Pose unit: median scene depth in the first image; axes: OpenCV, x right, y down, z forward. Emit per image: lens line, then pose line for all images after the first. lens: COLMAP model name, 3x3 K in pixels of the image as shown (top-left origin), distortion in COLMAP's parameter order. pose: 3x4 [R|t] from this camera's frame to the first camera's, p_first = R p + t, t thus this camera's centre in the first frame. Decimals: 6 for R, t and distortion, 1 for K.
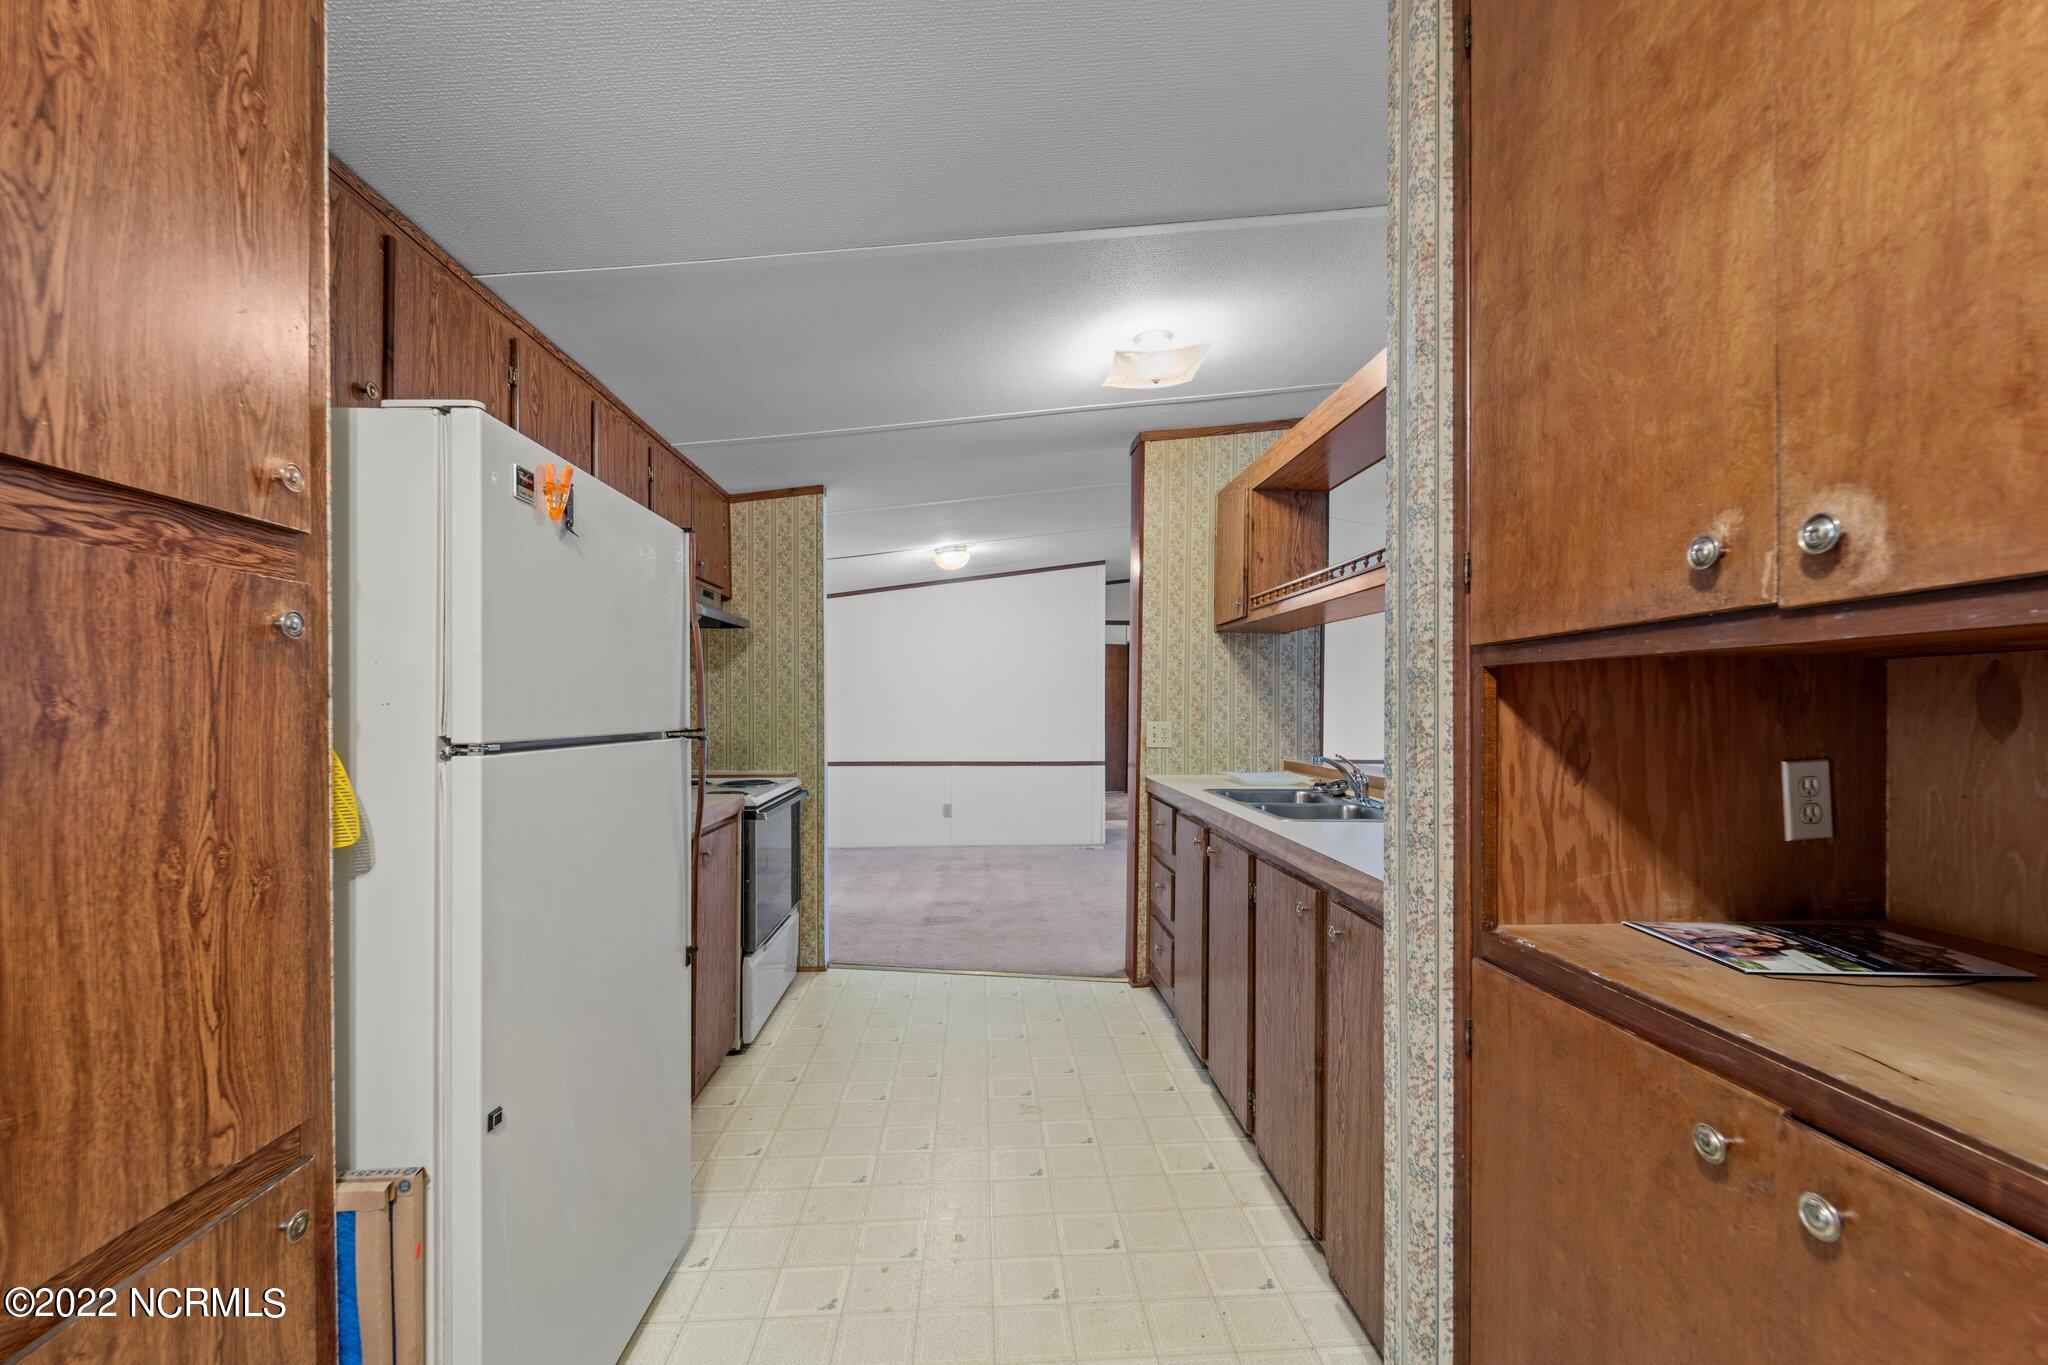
lens RADIAL K [[853.3, 0, 1025.3], [0, 853.3, 706.3], [0, 0, 1]] dist [0.000838, -0.003267]
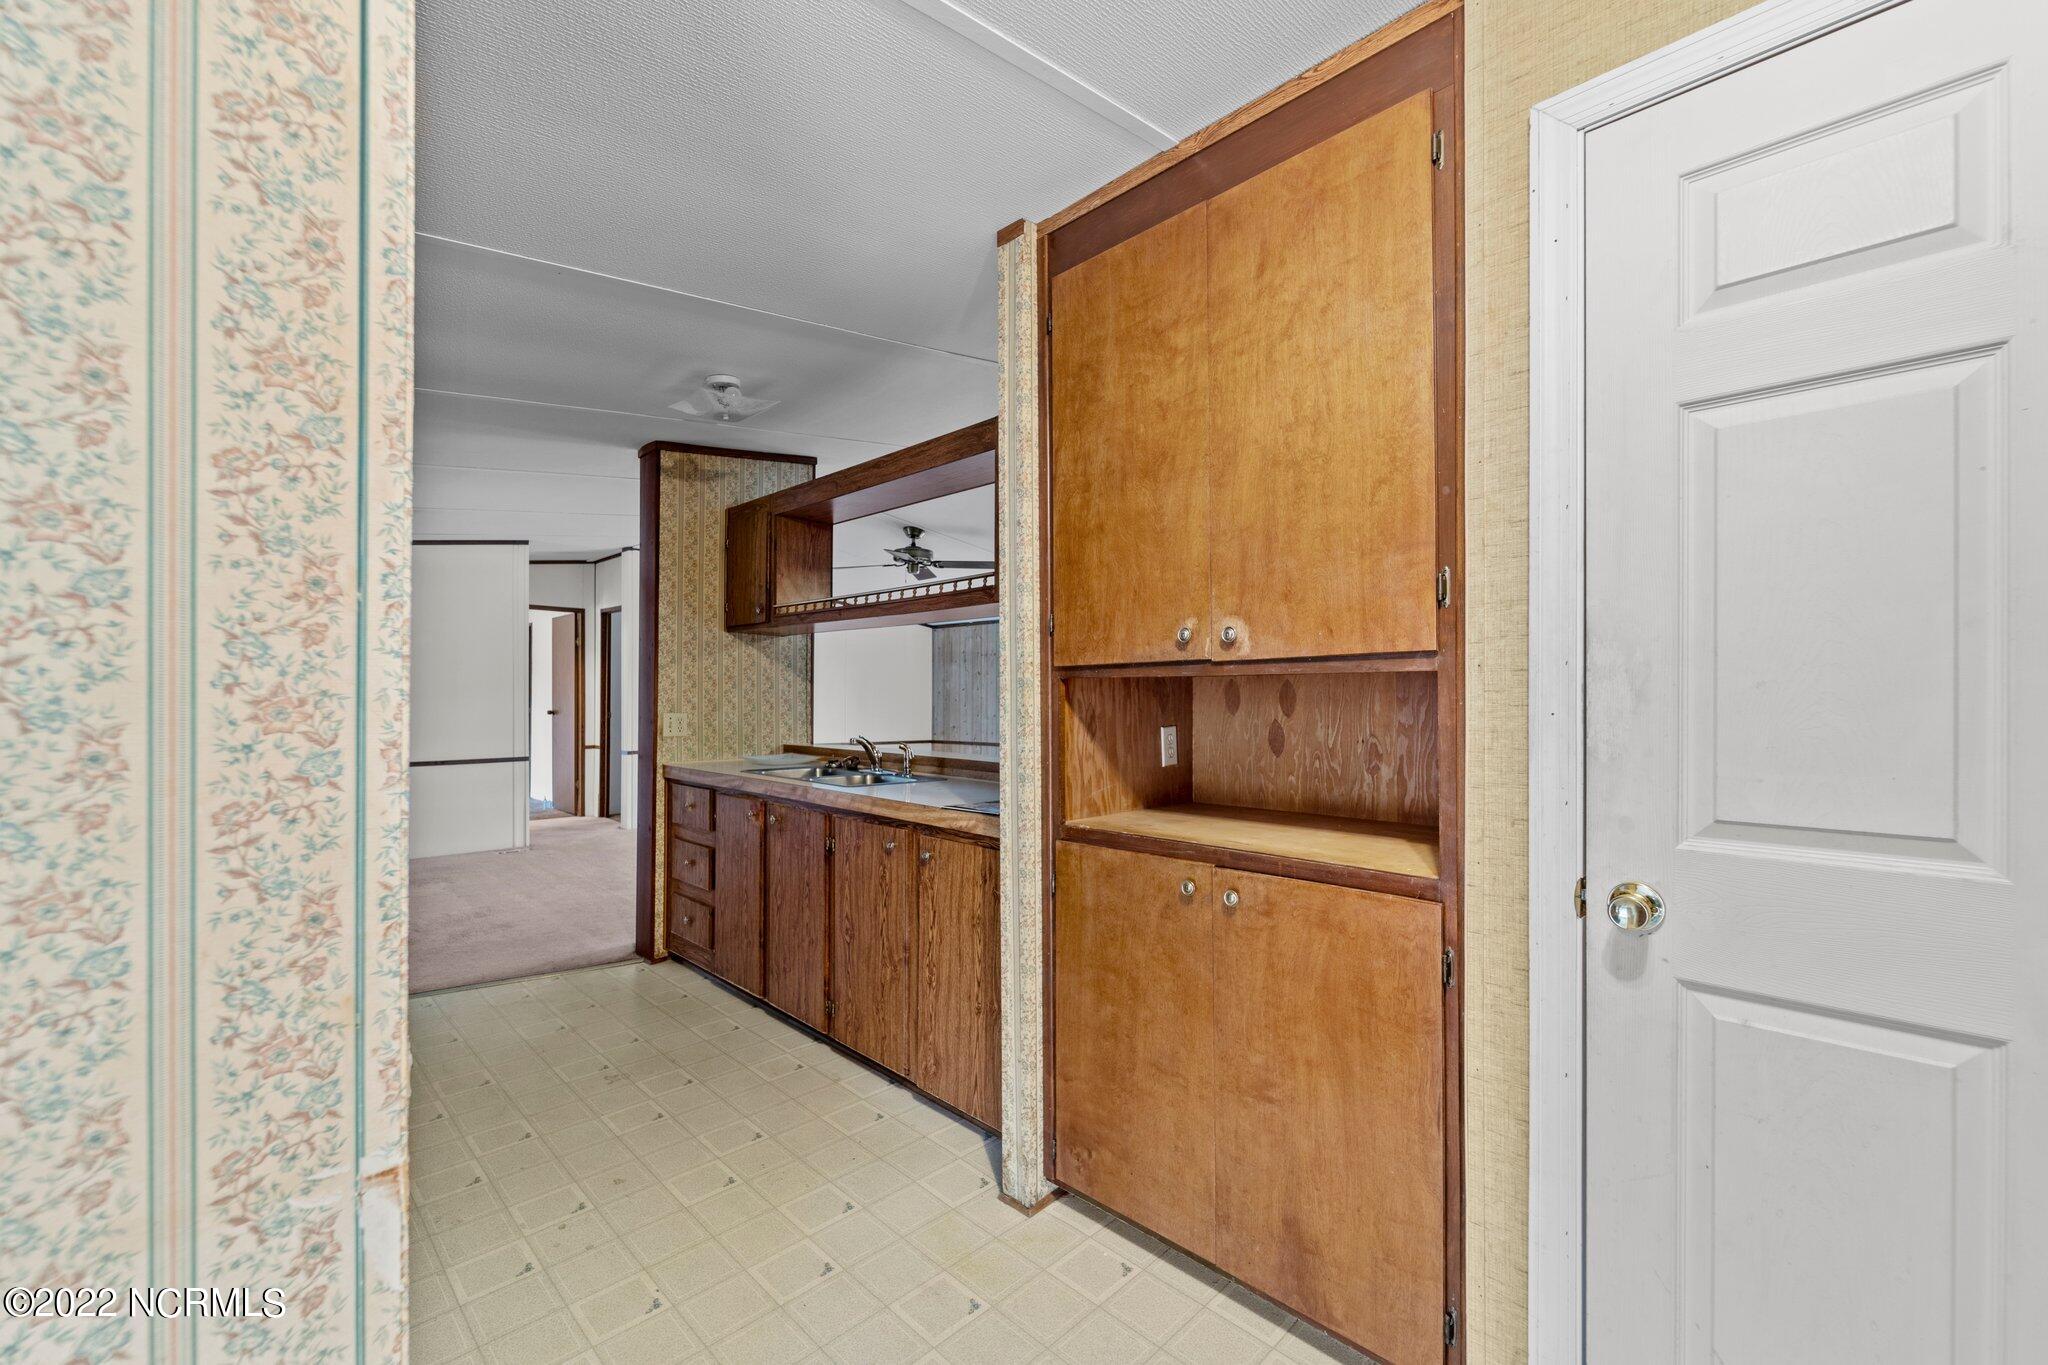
lens RADIAL K [[827.4, 0, 1033.0], [0, 827.4, 691.4], [0, 0, 1]] dist [-0.000810, -0.000801]
pose [[0.748233, 0.003816, 0.663426, -0.645104], [0.000219, 0.999982, -0.005999, -0.008184], [-0.663436, 0.004634, 0.748218, -0.264646]]
